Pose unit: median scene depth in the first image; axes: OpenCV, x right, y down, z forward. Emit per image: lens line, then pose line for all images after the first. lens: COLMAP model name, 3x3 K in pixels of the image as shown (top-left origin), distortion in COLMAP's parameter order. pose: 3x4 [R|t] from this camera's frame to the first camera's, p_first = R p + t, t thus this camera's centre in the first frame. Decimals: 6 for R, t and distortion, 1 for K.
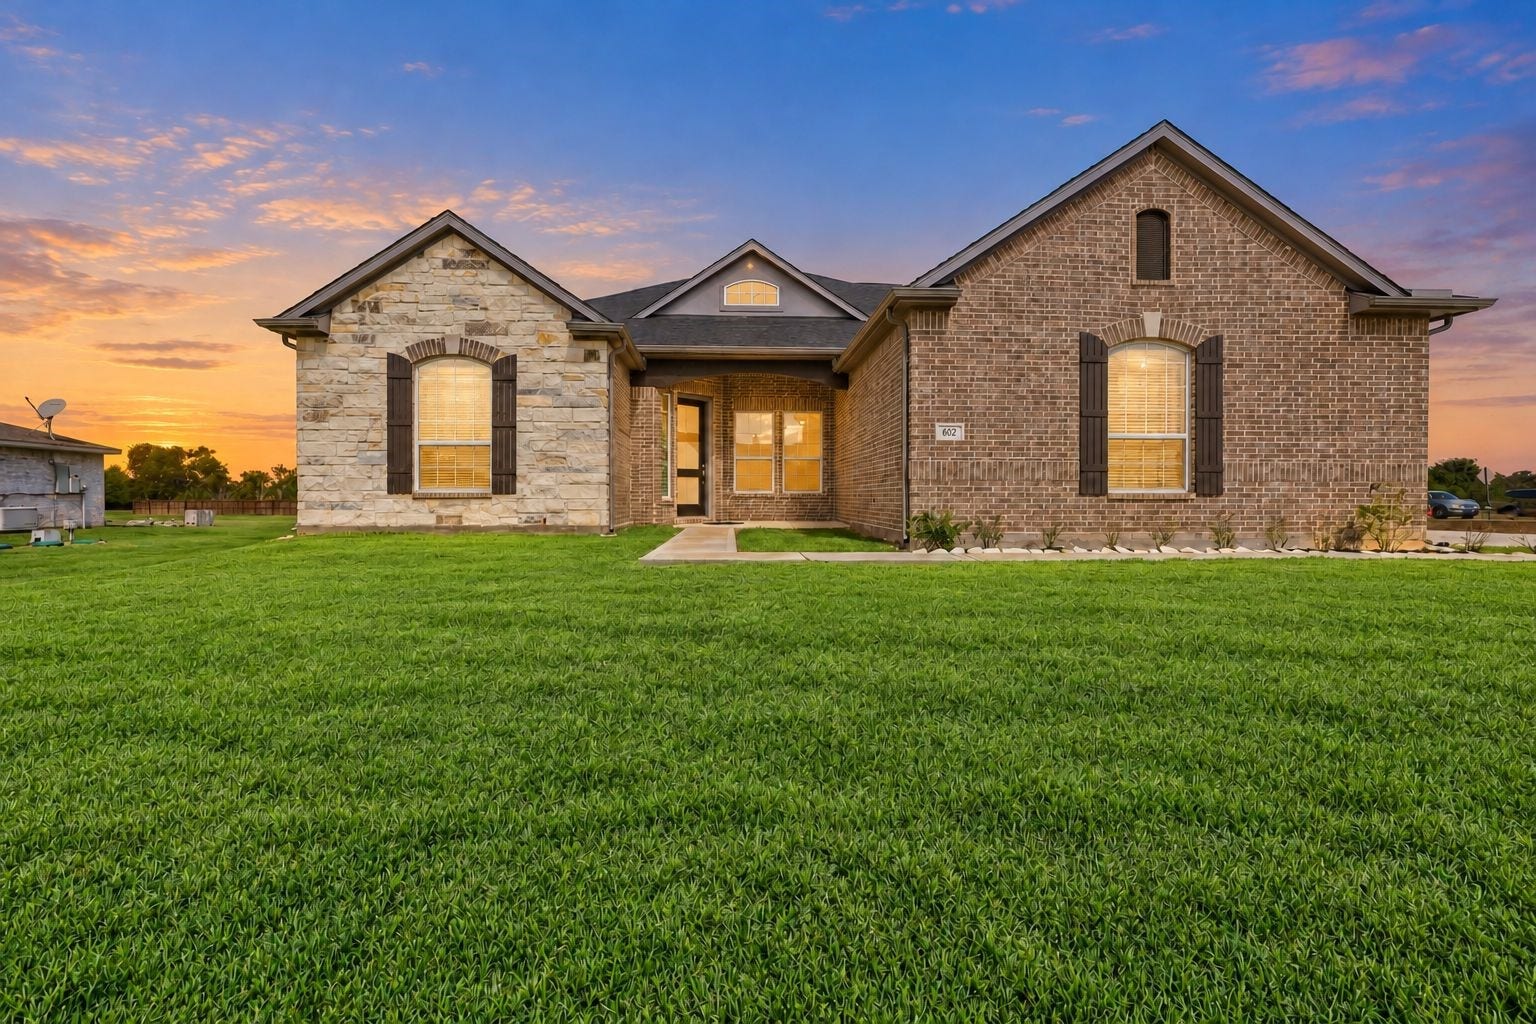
lens RADIAL K [[709.9, 0, 763.1], [0, 709.9, 513.1], [0, 0, 1]] dist [0.000889, -0.000017]
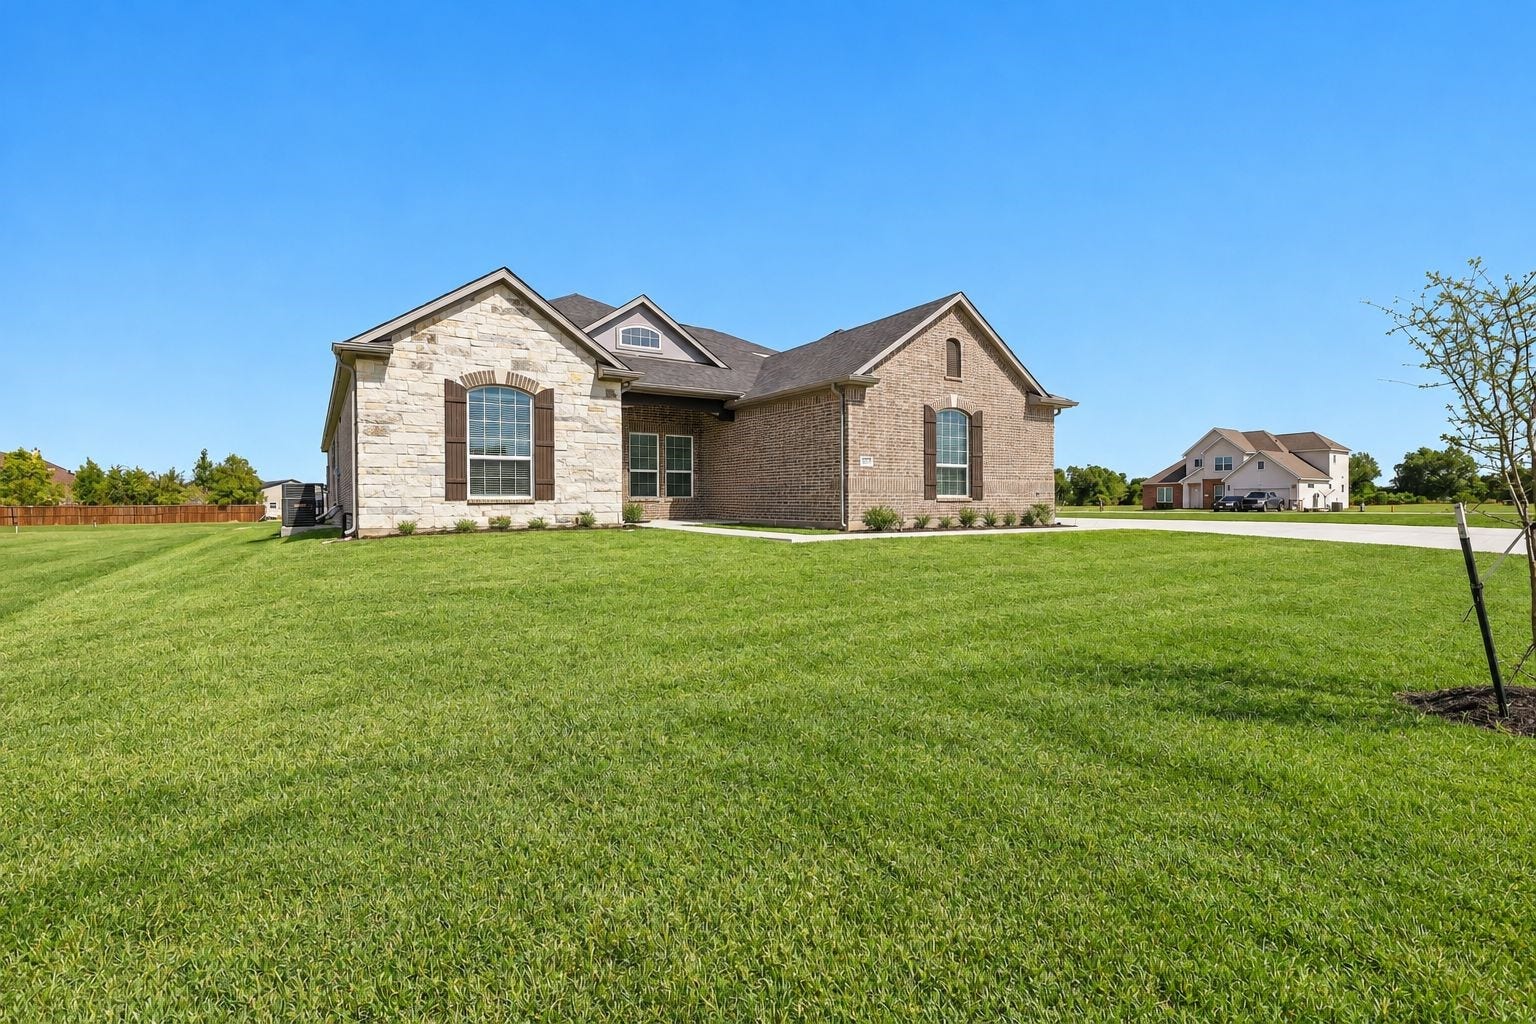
lens RADIAL K [[709.9, 0, 770.7], [0, 709.9, 511.6], [0, 0, 1]] dist [0.000889, -0.000017]
pose [[0.868169, -0.011785, 0.496128, -0.642896], [0.011392, 0.999928, 0.003819, -0.006033], [-0.496137, 0.002336, 0.868241, -0.280979]]
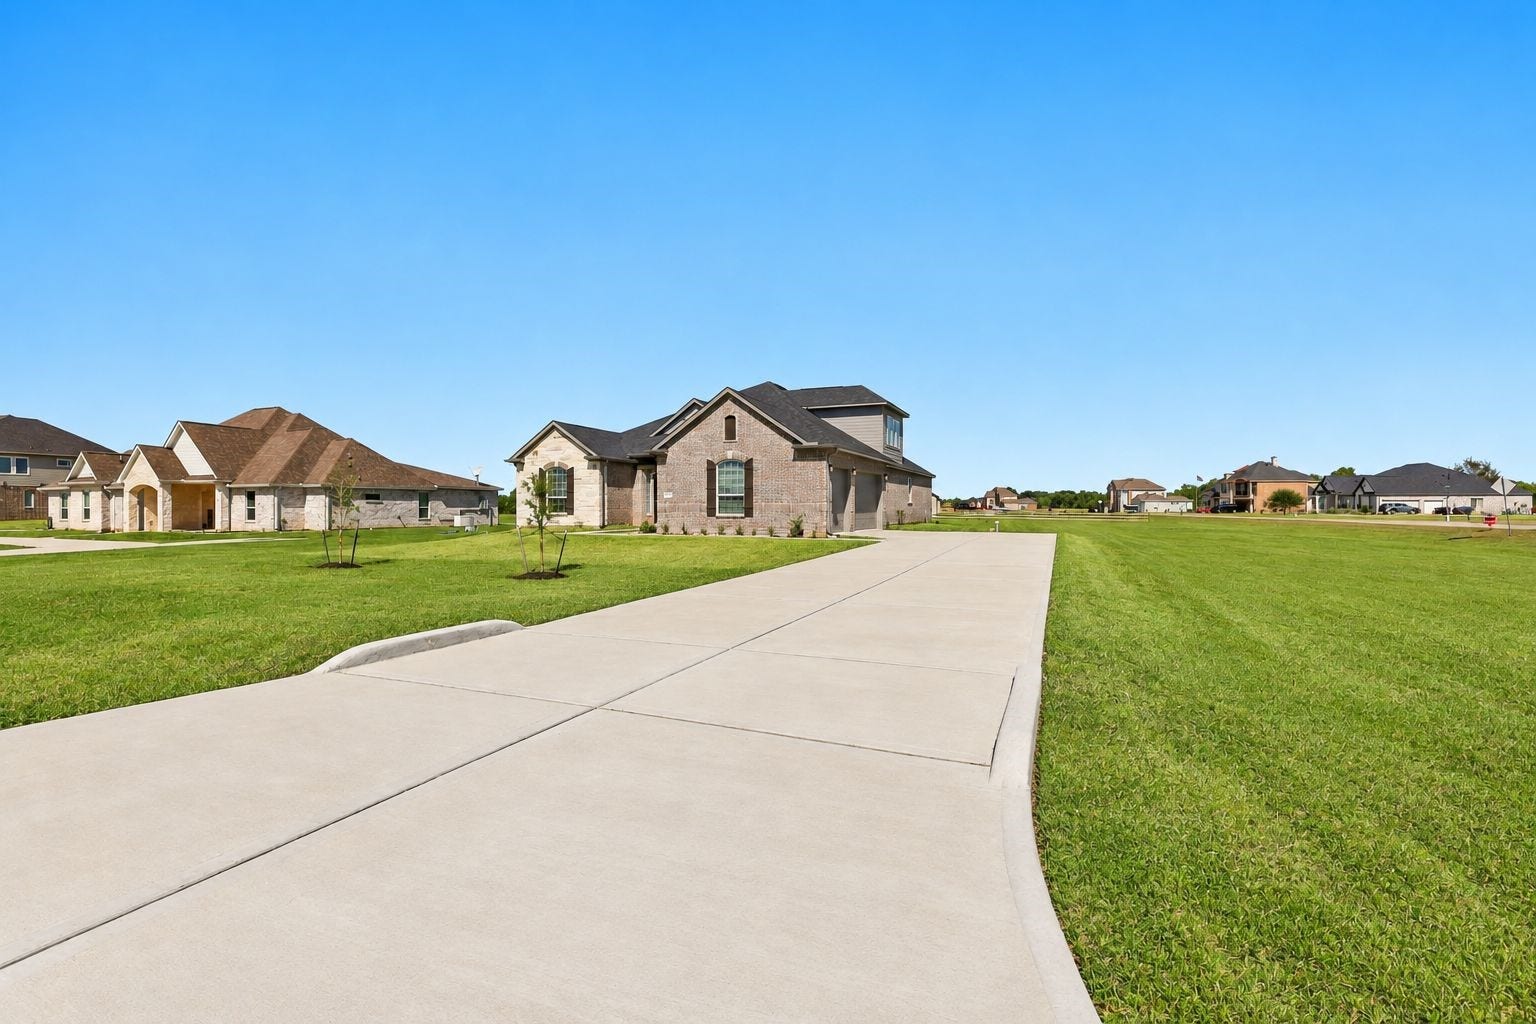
lens RADIAL K [[709.9, 0, 766.9], [0, 709.9, 504.8], [0, 0, 1]] dist [0.000889, -0.000017]
pose [[0.900926, -0.005494, -0.433937, 1.659330], [0.001336, 0.999950, -0.009886, -0.036814], [0.433970, 0.008327, 0.900889, -1.307388]]
